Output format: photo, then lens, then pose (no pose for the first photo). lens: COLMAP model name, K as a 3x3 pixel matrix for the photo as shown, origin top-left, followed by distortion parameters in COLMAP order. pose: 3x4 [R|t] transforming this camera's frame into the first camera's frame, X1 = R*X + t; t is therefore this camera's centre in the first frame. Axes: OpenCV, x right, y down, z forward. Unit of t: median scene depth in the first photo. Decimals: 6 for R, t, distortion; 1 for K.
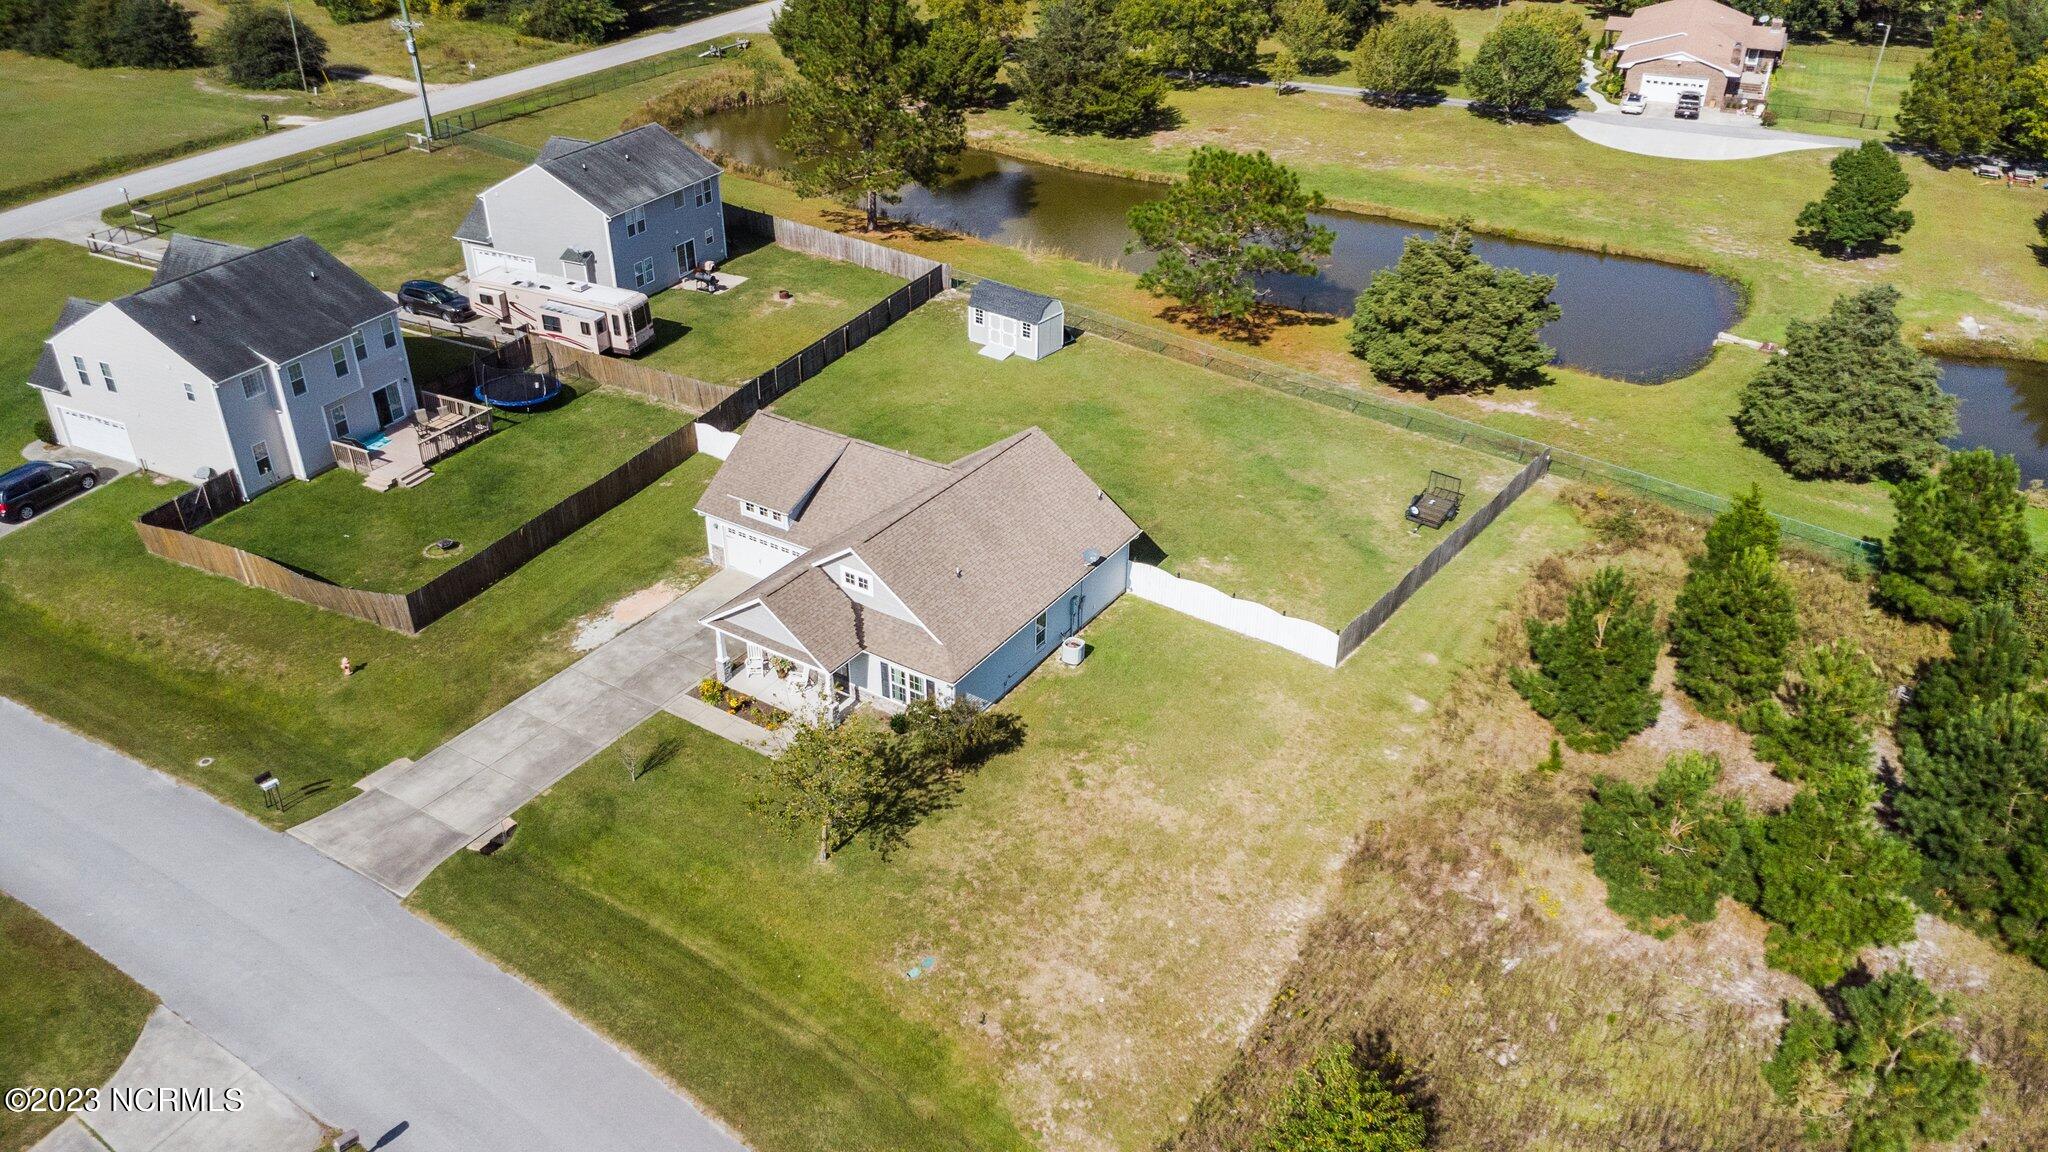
lens RADIAL K [[1495.7, 0, 1016.8], [0, 1495.7, 561.1], [0, 0, 1]] dist [0.009621, -0.001713]
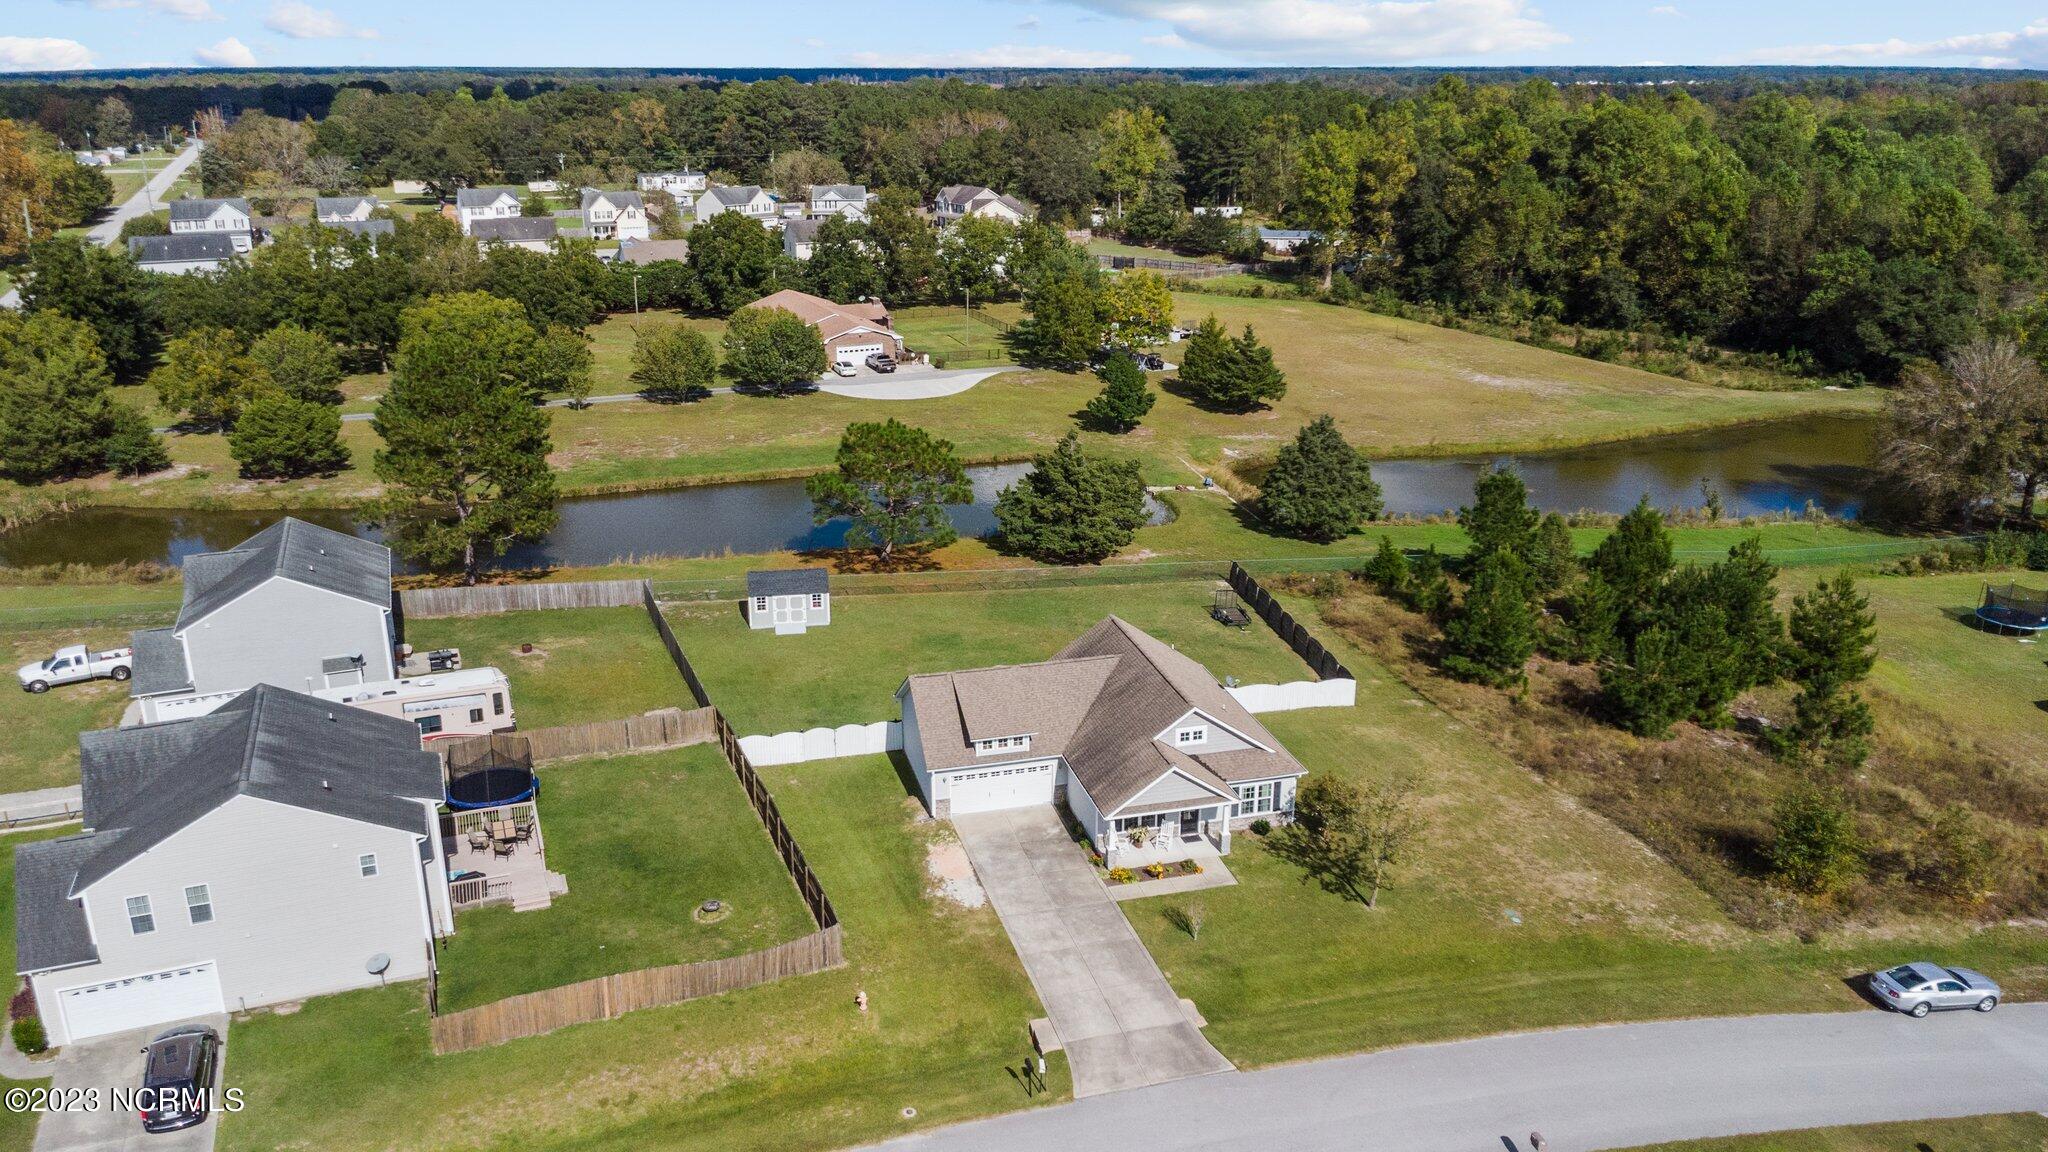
lens RADIAL K [[1495.7, 0, 1016.8], [0, 1495.7, 561.1], [0, 0, 1]] dist [0.009621, -0.001713]
pose [[0.669989, -0.235717, 0.703954, -1.084521], [0.371977, 0.927220, -0.043553, -0.125984], [-0.642454, 0.291035, 0.708909, 0.175056]]
